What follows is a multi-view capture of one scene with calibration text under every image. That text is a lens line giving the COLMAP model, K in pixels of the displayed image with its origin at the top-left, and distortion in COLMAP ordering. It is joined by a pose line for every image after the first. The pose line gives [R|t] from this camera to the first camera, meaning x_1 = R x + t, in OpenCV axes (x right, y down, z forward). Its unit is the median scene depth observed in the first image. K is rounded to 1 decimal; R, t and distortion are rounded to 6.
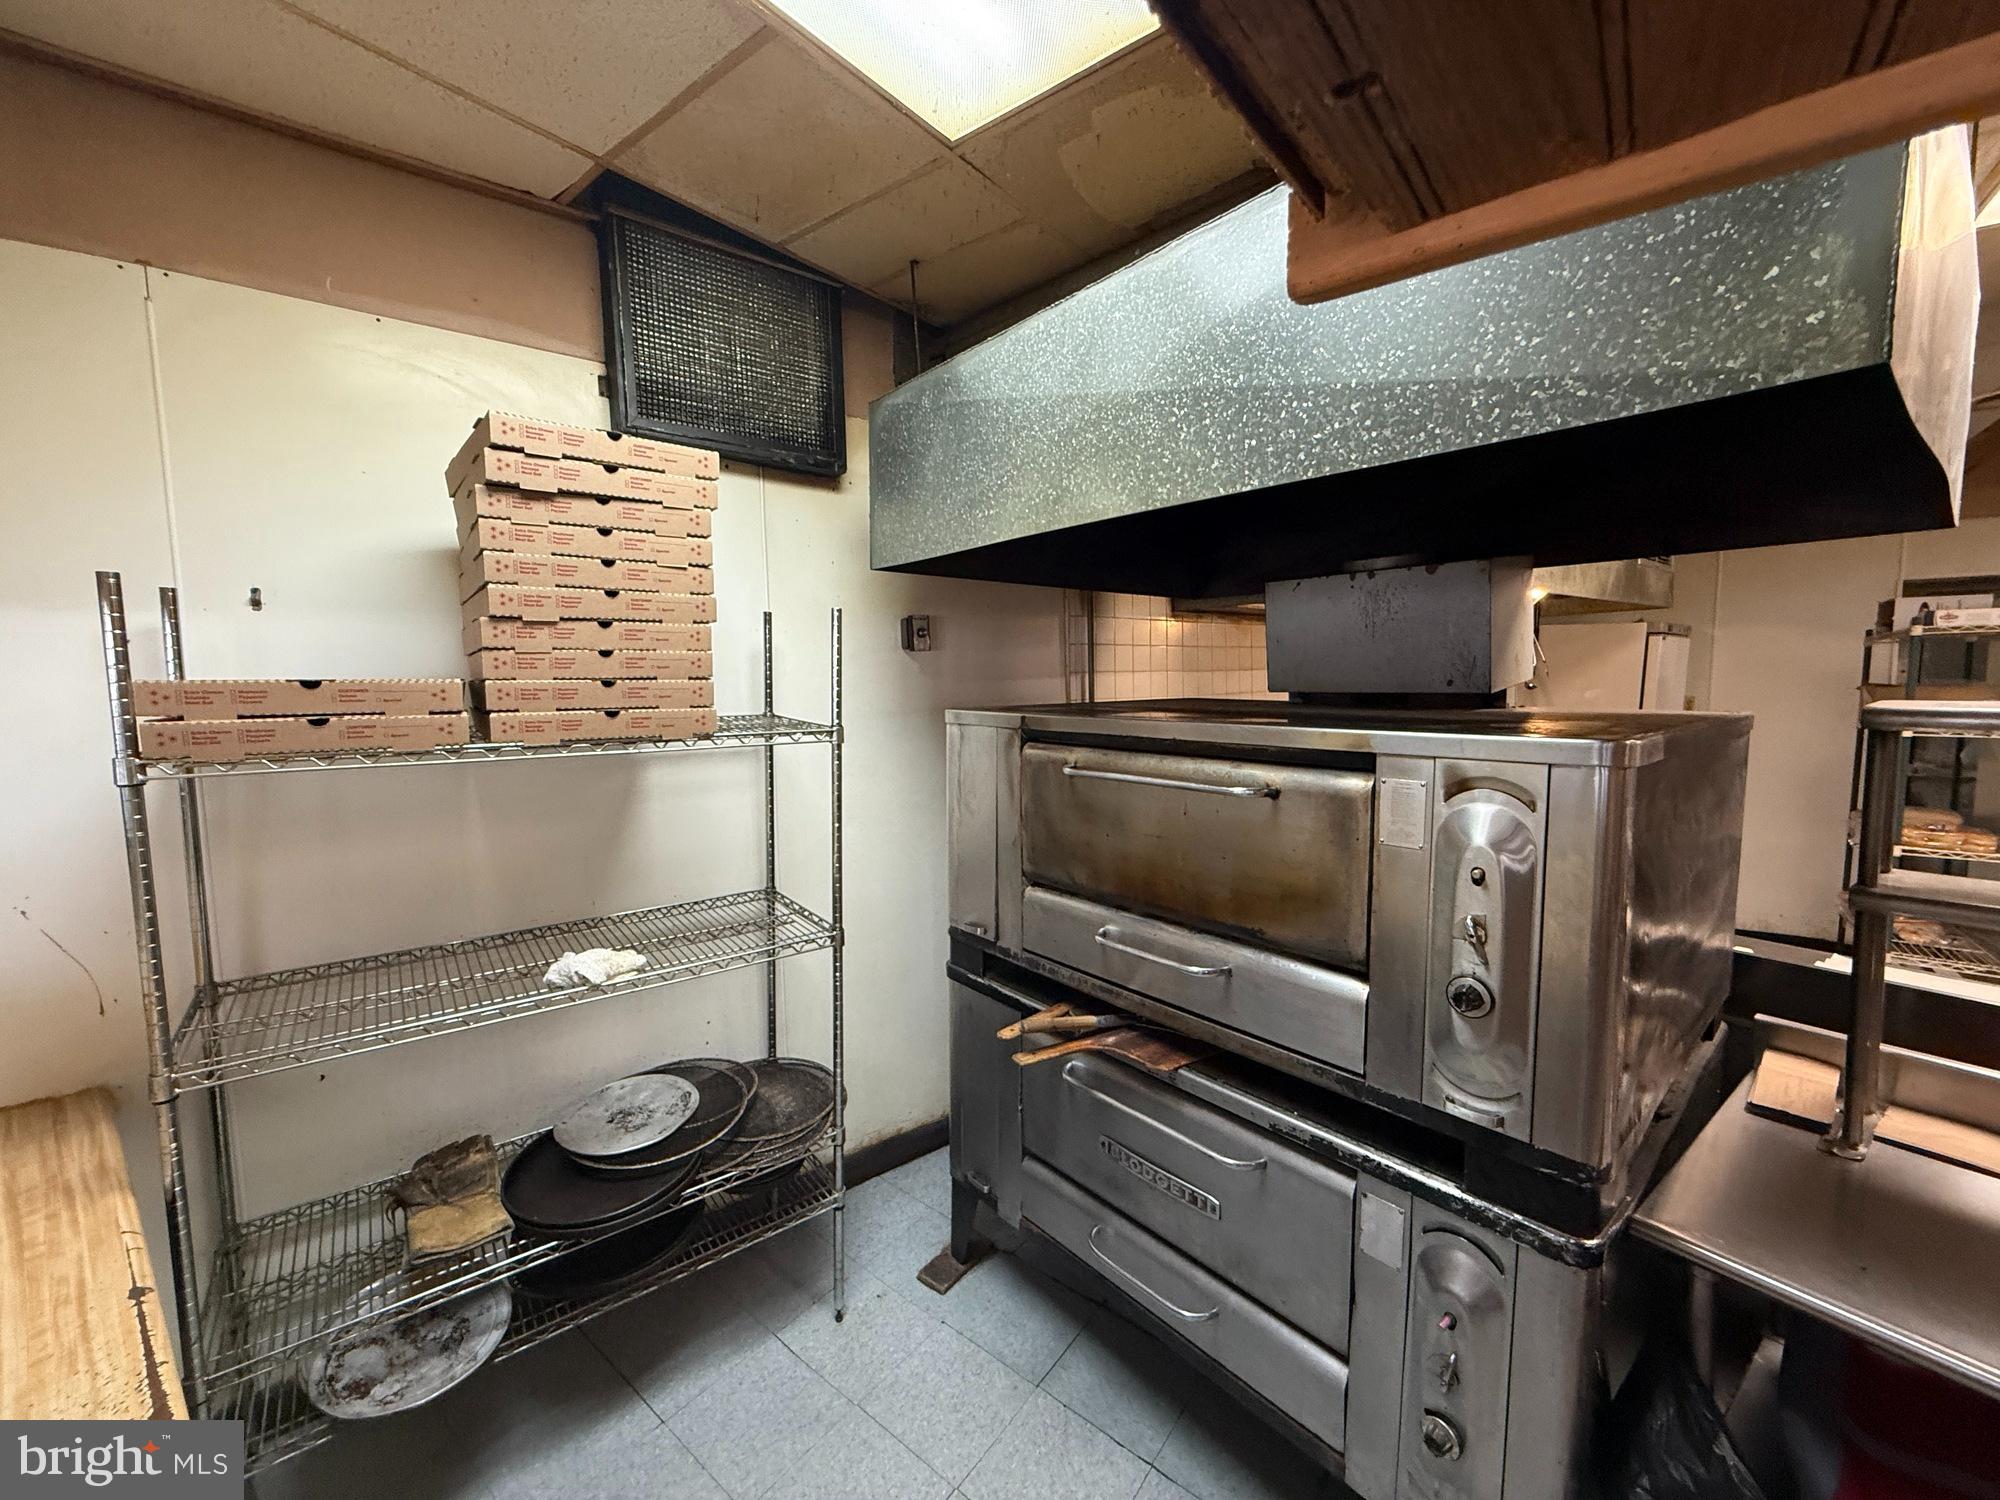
lens RADIAL K [[796.6, 0, 992.1], [0, 796.6, 747.8], [0, 0, 1]] dist [-0.001439, -0.000258]
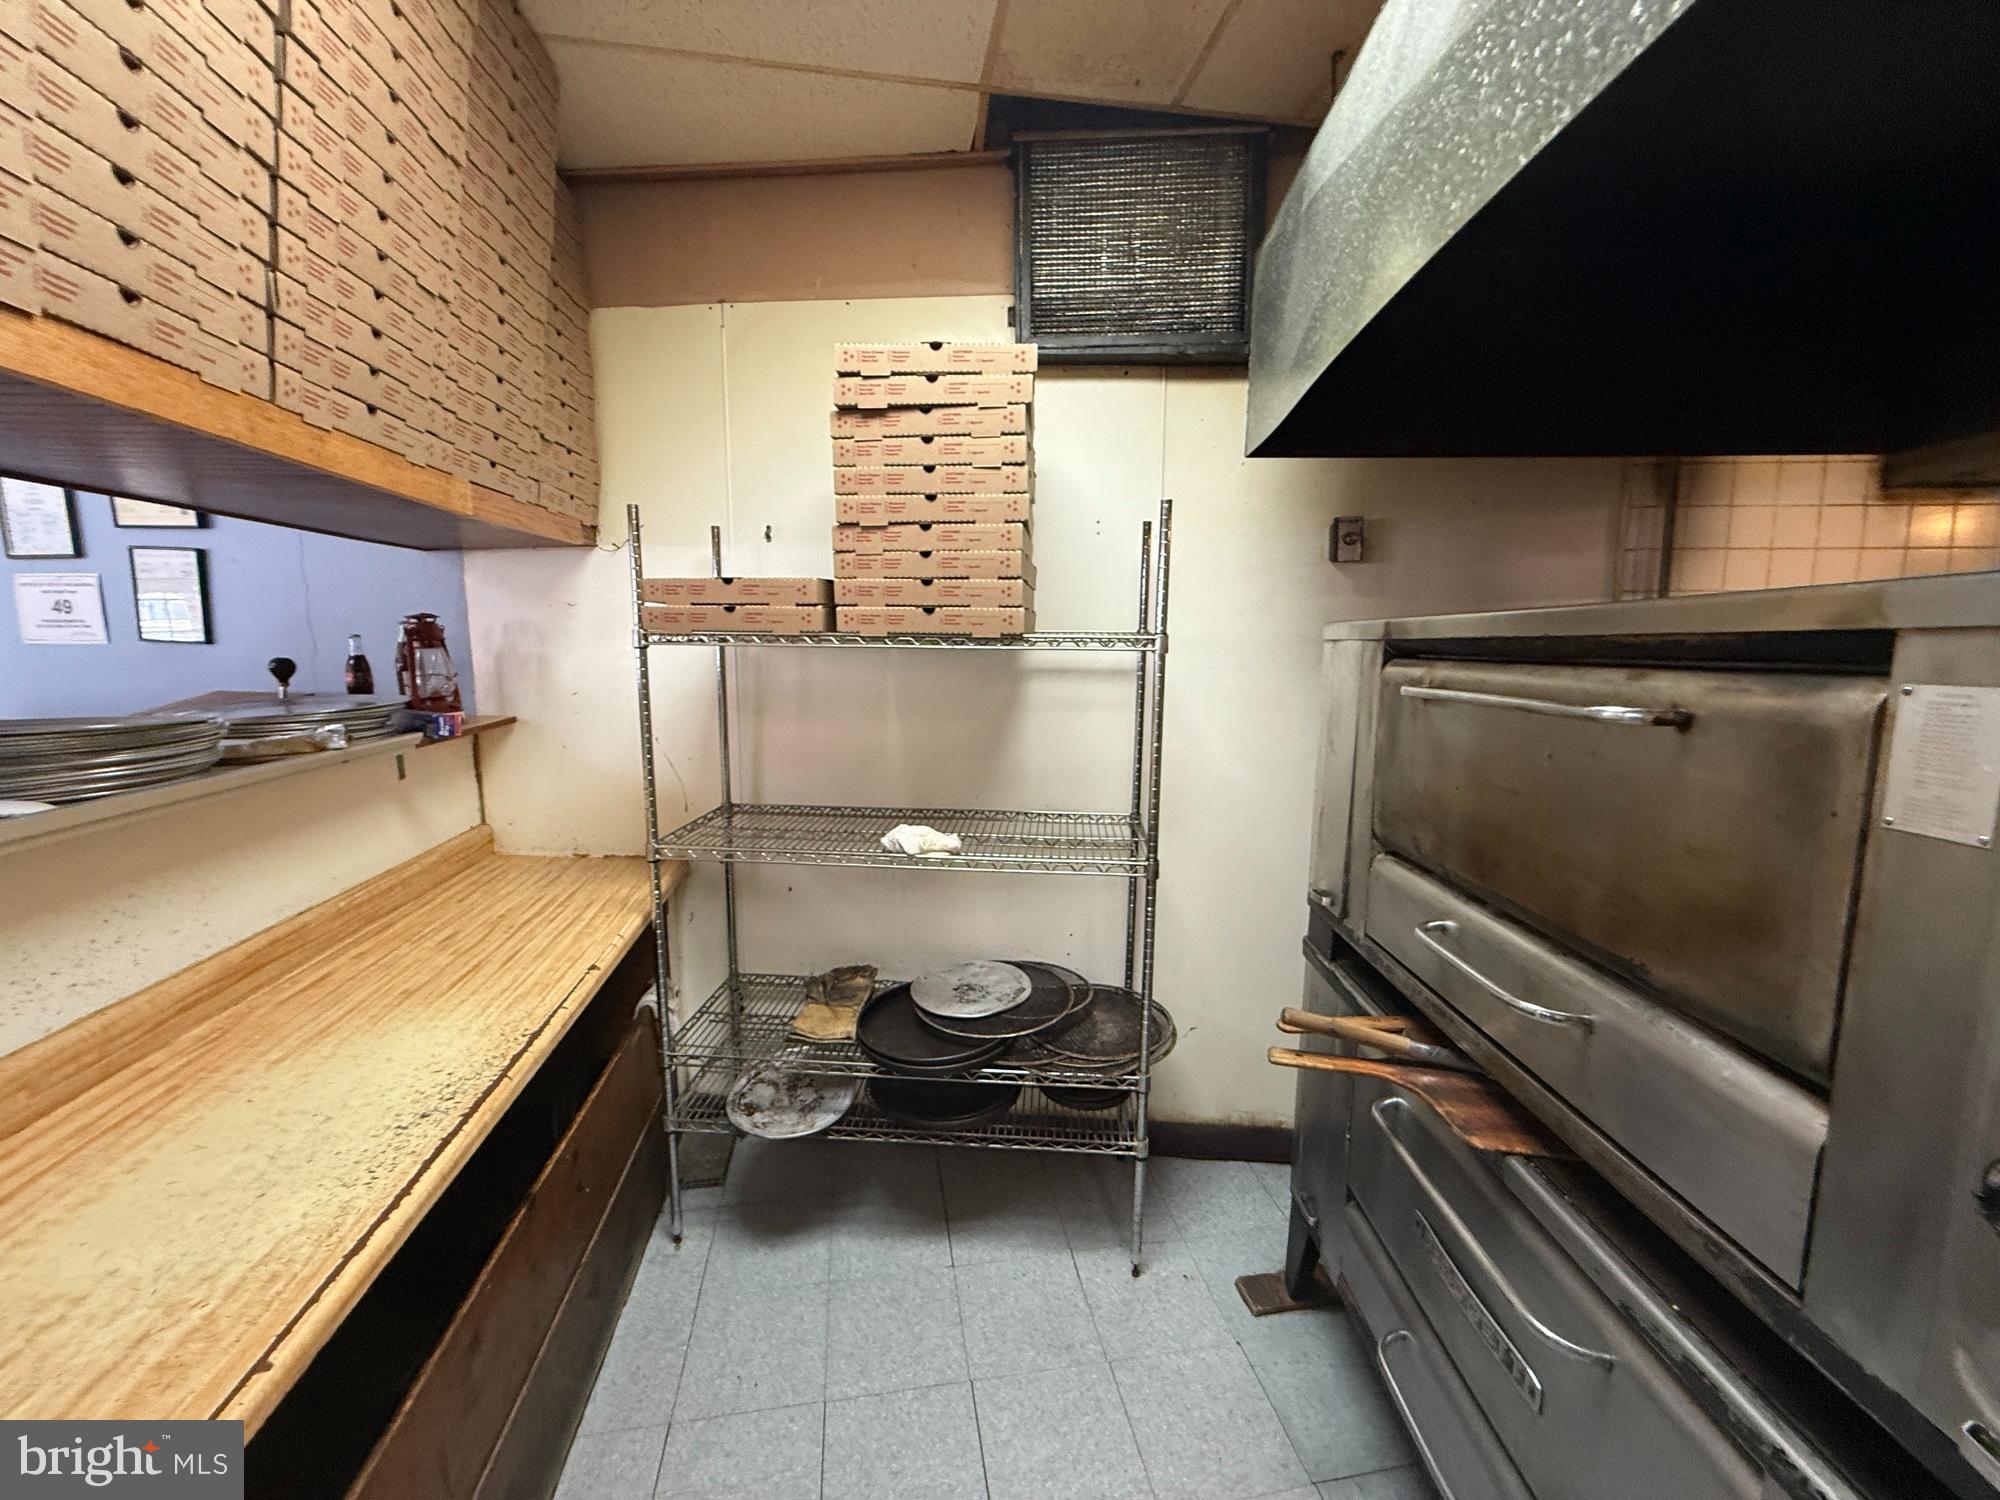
lens RADIAL K [[796.6, 0, 999.4], [0, 796.6, 749.3], [0, 0, 1]] dist [-0.001439, -0.000258]
pose [[0.735043, 0.097513, -0.670972, 0.319803], [-0.073425, 0.995232, 0.064202, 0.064519], [0.674033, 0.002074, 0.738698, 0.241331]]
